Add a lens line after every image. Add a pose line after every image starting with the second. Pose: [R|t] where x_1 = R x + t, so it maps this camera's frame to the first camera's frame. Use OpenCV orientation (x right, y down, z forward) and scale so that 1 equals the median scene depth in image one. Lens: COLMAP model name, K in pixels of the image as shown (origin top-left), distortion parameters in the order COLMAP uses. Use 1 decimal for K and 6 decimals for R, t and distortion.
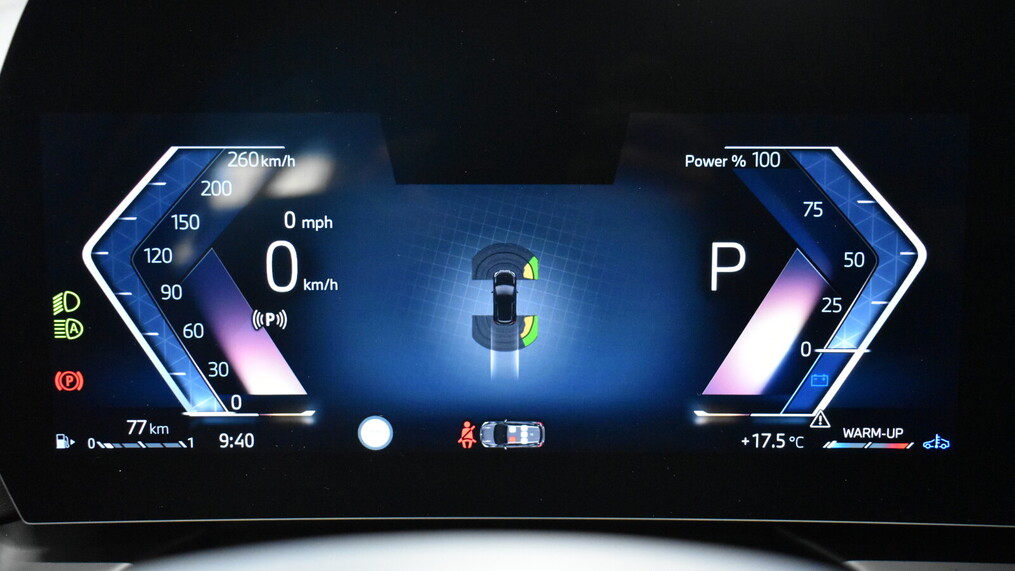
lens RADIAL K [[1224.4, 0, 505.6], [0, 1224.4, 285.8], [0, 0, 1]] dist [-0.036616, 0.000000]
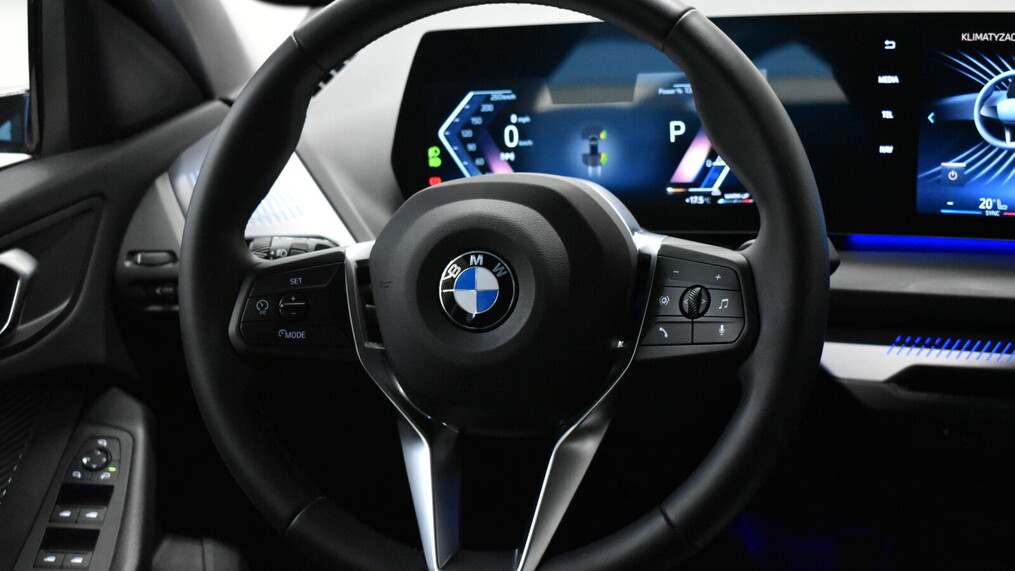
lens RADIAL K [[1718.4, 0, 507.7], [0, 1718.4, 284.4], [0, 0, 1]] dist [-0.027414, 0.000000]
pose [[0.961387, -0.003986, -0.275170, 0.831531], [0.014038, 0.999304, 0.034568, 0.175440], [0.274841, -0.037096, 0.960774, -2.588108]]
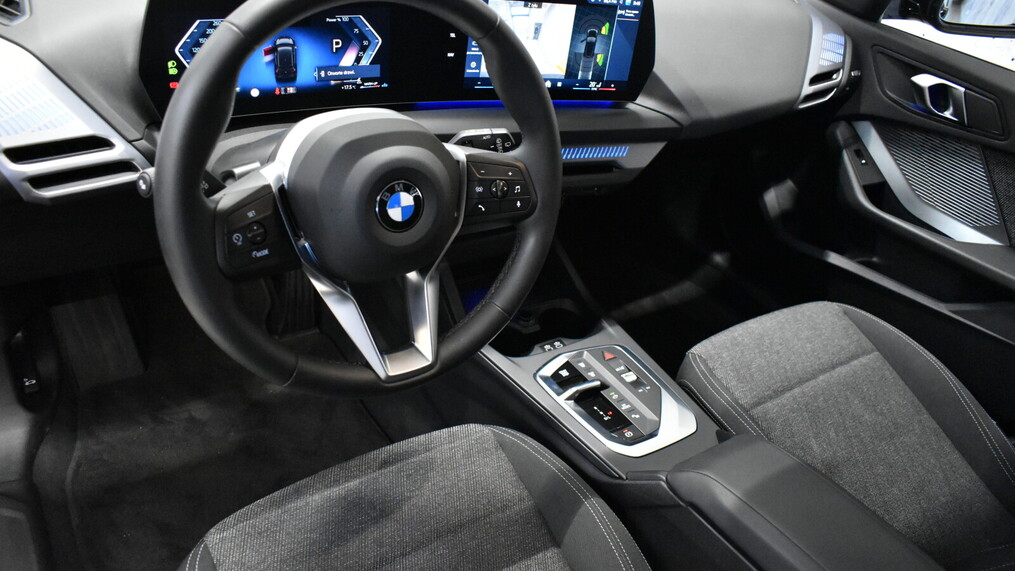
lens RADIAL K [[775.5, 0, 509.5], [0, 775.5, 281.6], [0, 0, 1]] dist [-0.023117, 0.013172]
pose [[0.827955, -0.202938, 0.522788, -0.870753], [-0.030946, 0.914272, 0.403917, -0.362335], [-0.559941, -0.350603, 0.750696, -1.584410]]
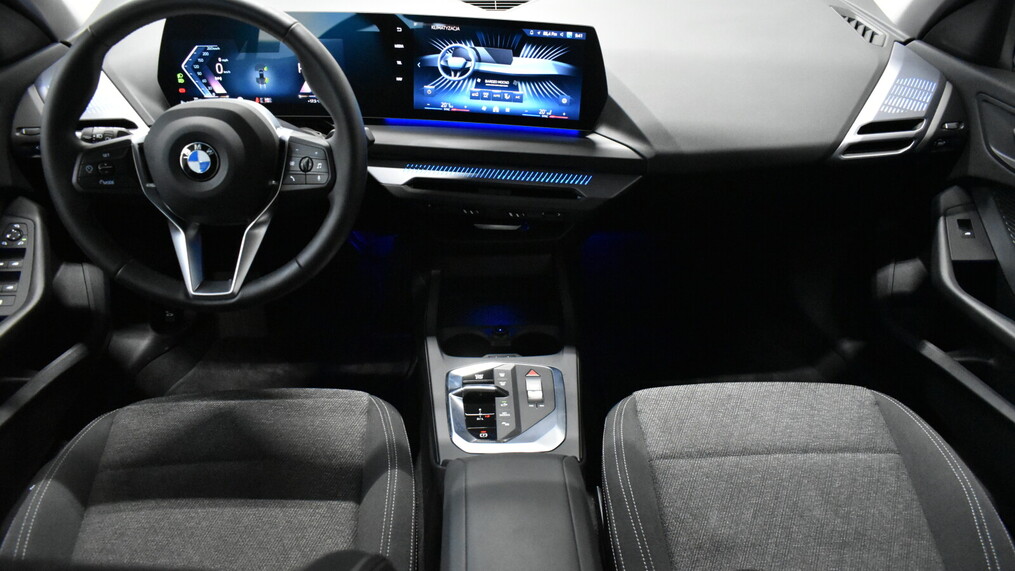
lens RADIAL K [[775.5, 0, 507.3], [0, 775.5, 282.9], [0, 0, 1]] dist [-0.023117, 0.013172]
pose [[0.999644, -0.009222, 0.025054, 0.997353], [0.001689, 0.958414, 0.285376, -0.079447], [-0.026643, -0.285232, 0.958088, -2.582707]]
